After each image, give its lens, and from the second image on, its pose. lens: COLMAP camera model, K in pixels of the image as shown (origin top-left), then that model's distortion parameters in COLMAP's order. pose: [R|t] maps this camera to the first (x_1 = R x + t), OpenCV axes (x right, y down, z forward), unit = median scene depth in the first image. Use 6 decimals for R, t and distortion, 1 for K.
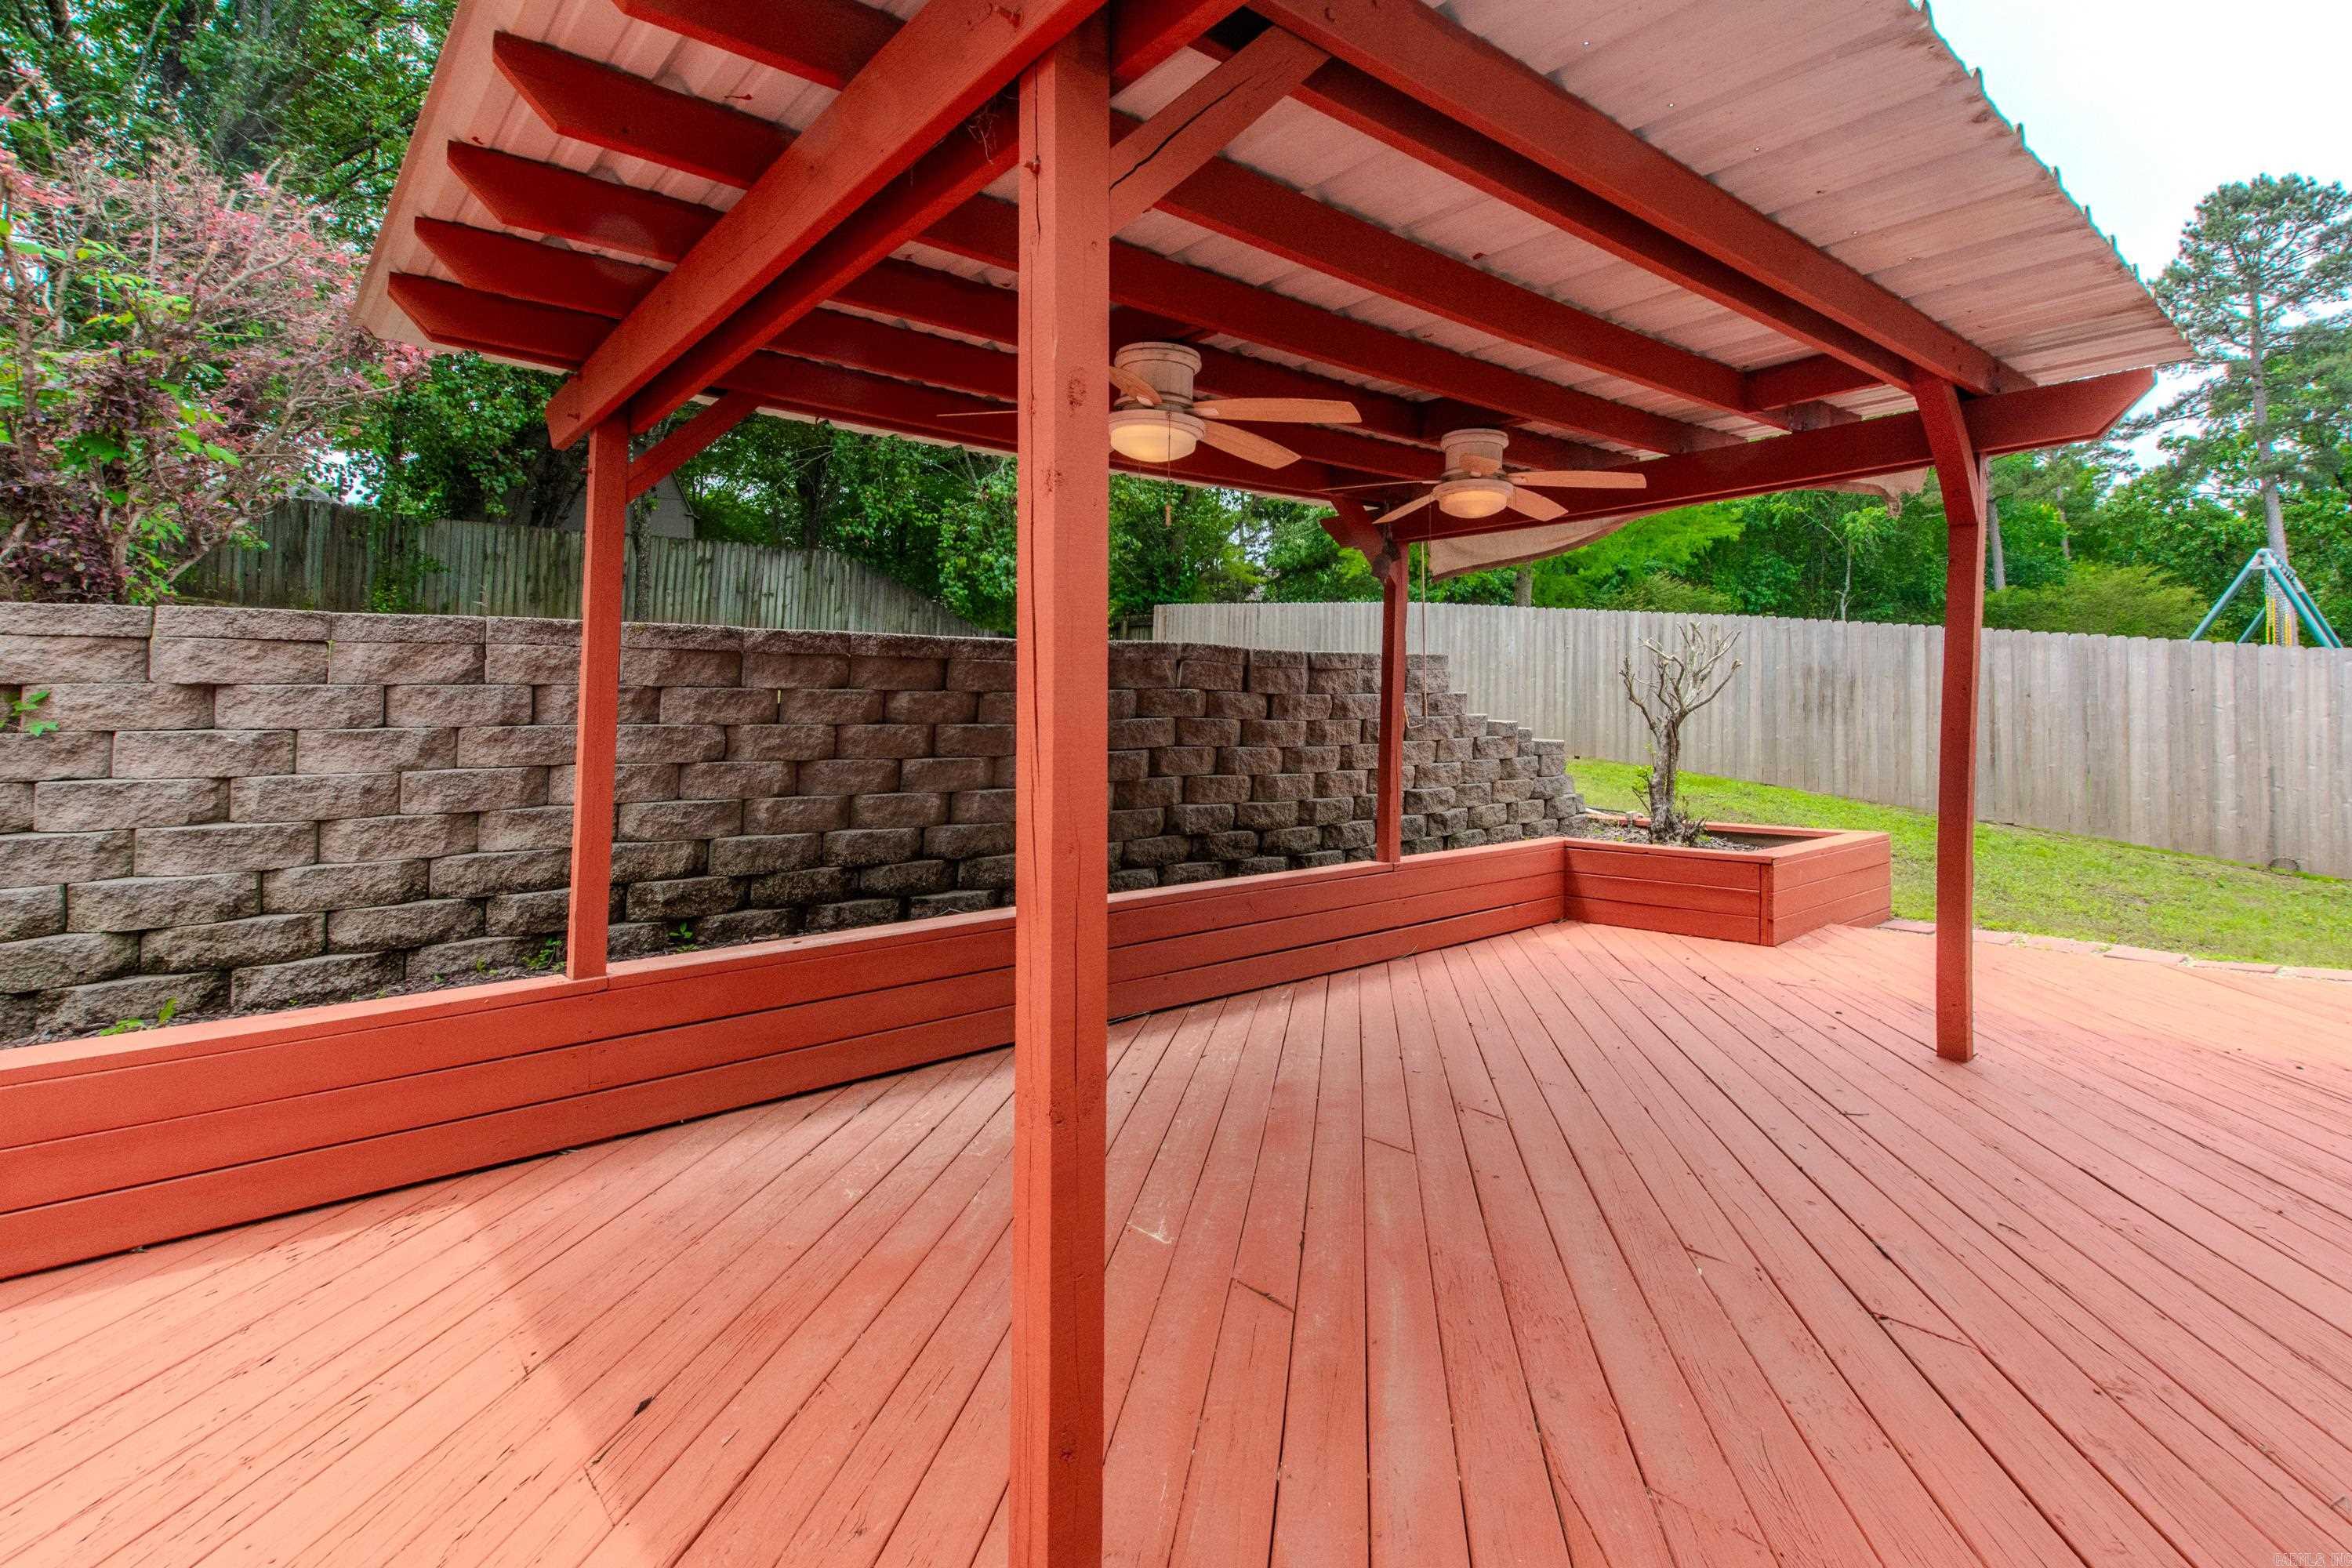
lens RADIAL K [[1100.7, 0, 1230.4], [0, 1100.7, 706.3], [0, 0, 1]] dist [-0.000172, -0.005694]
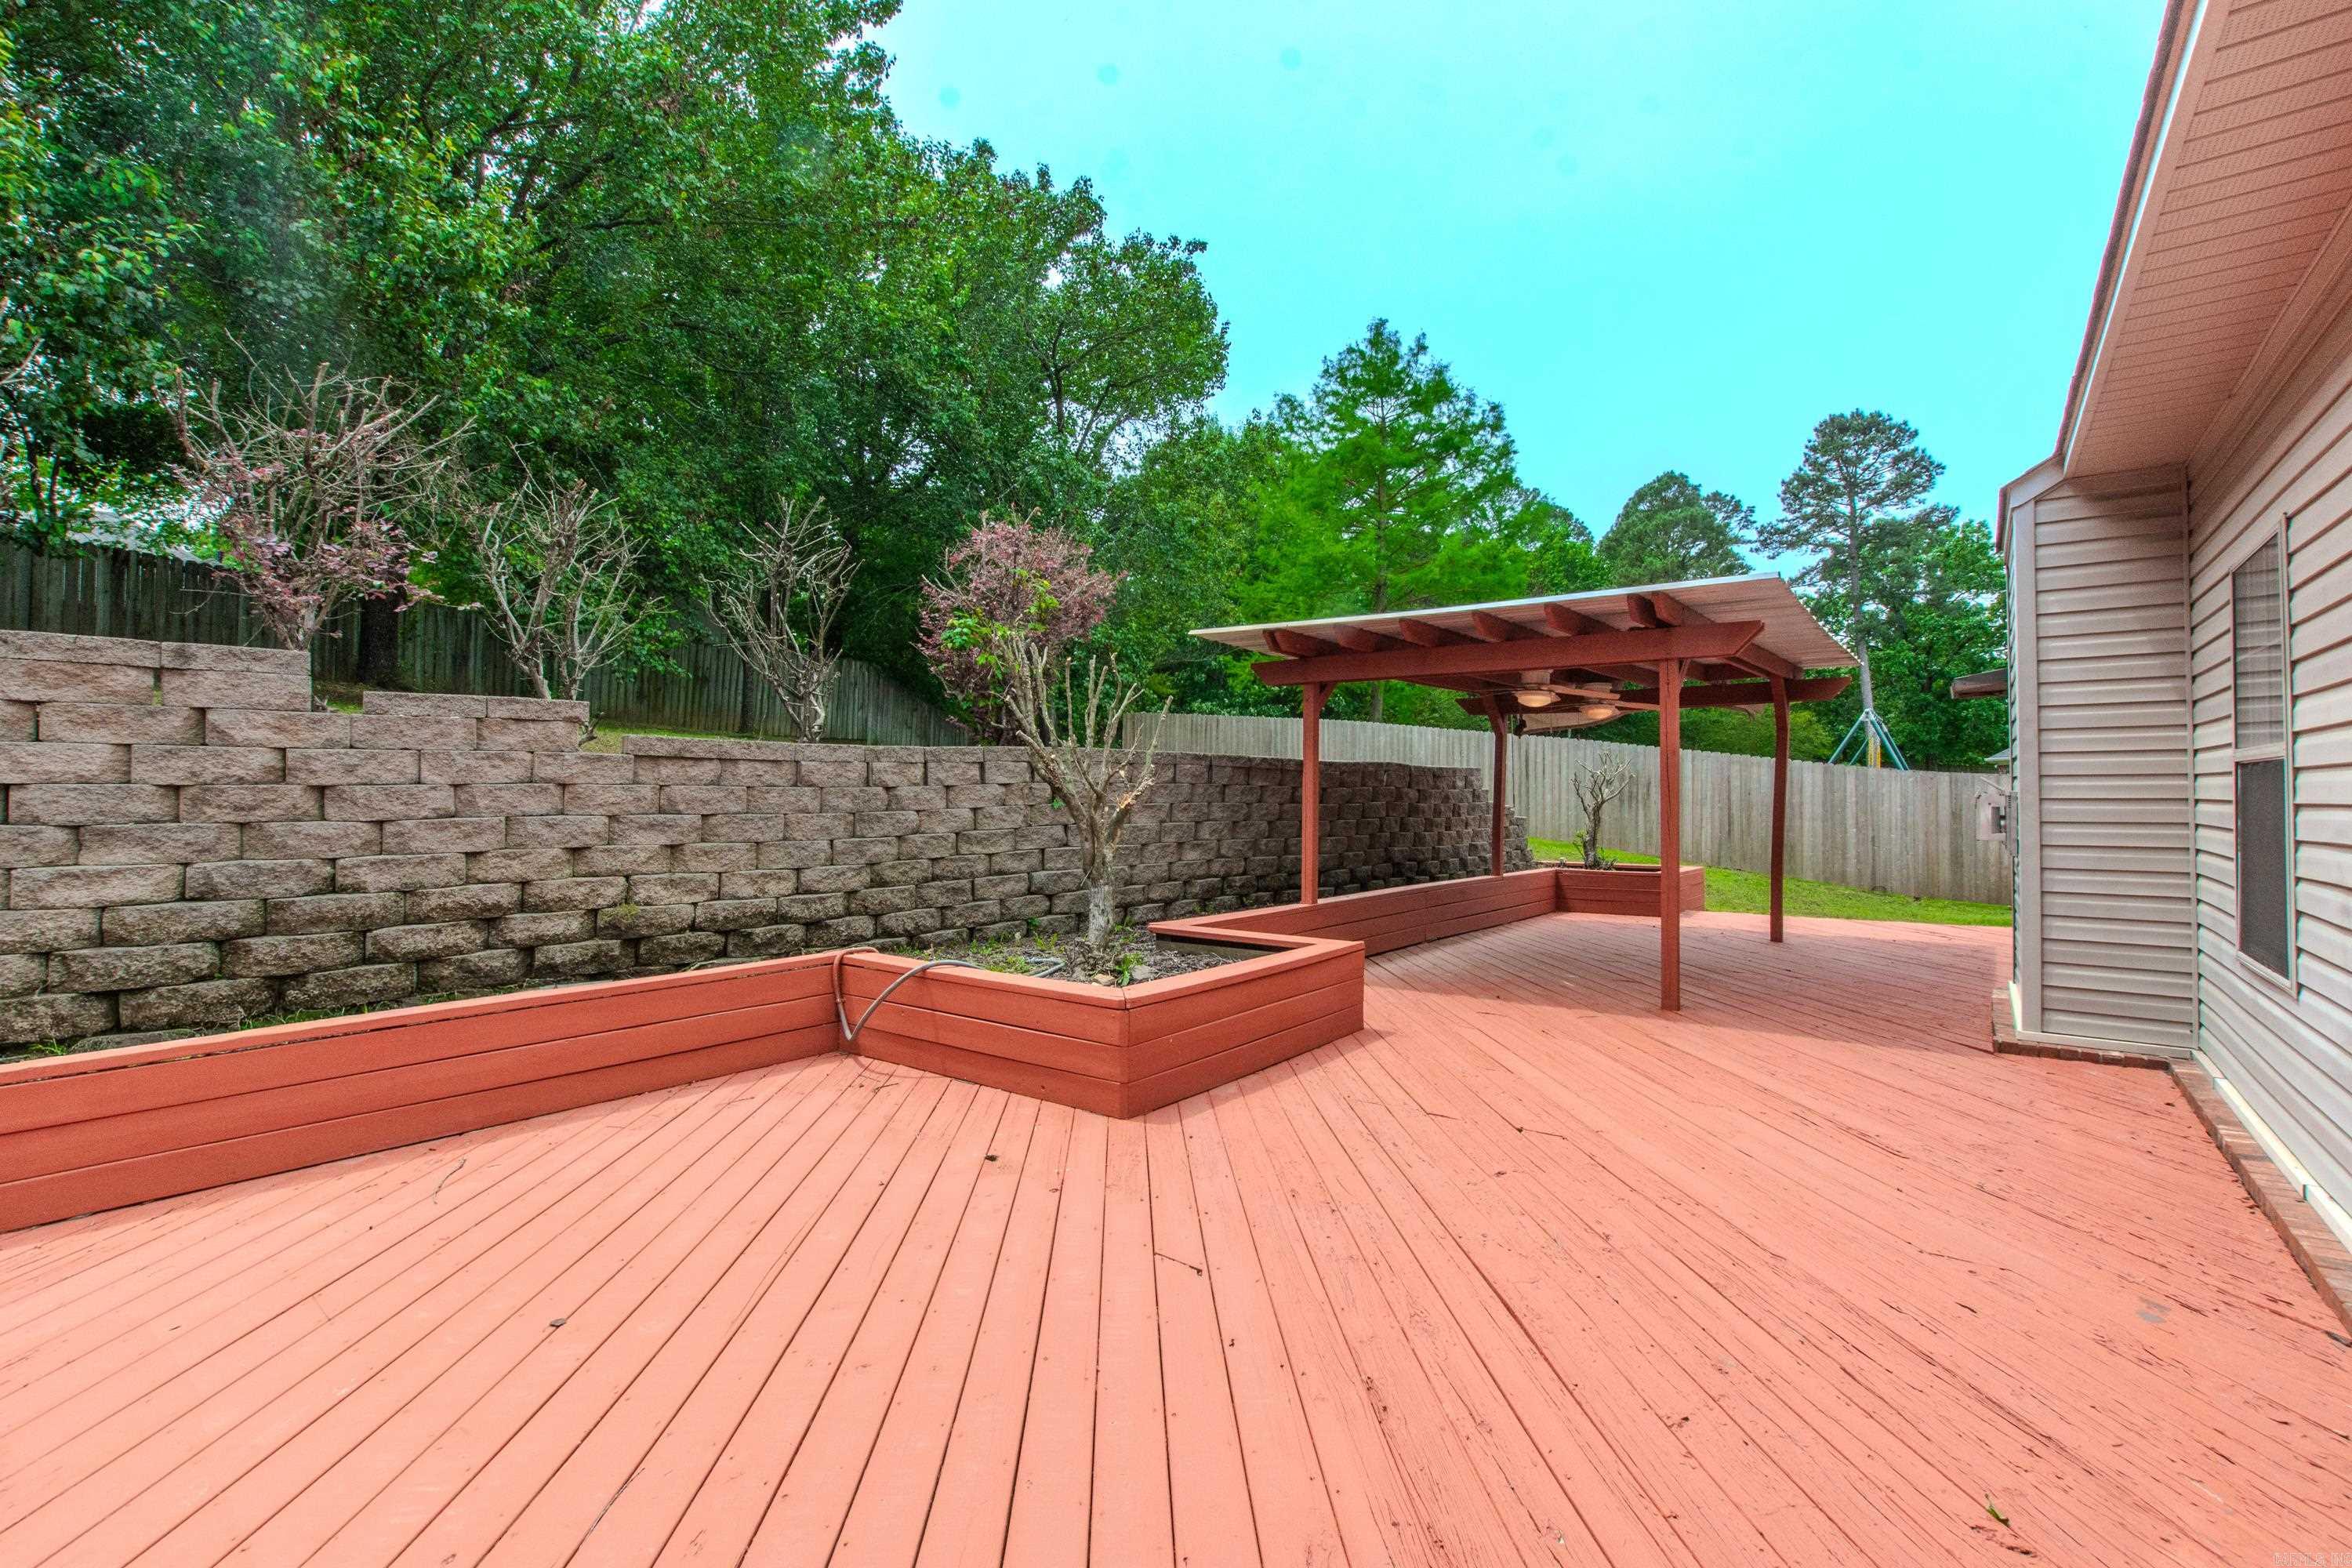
lens RADIAL K [[1052.6, 0, 1190.9], [0, 1052.6, 769.9], [0, 0, 1]] dist [-0.001367, -0.000353]
pose [[0.980547, 0.018415, 0.195417, -0.447515], [-0.015182, 0.999722, -0.018031, -0.003990], [-0.195694, 0.014714, 0.980555, -0.436999]]
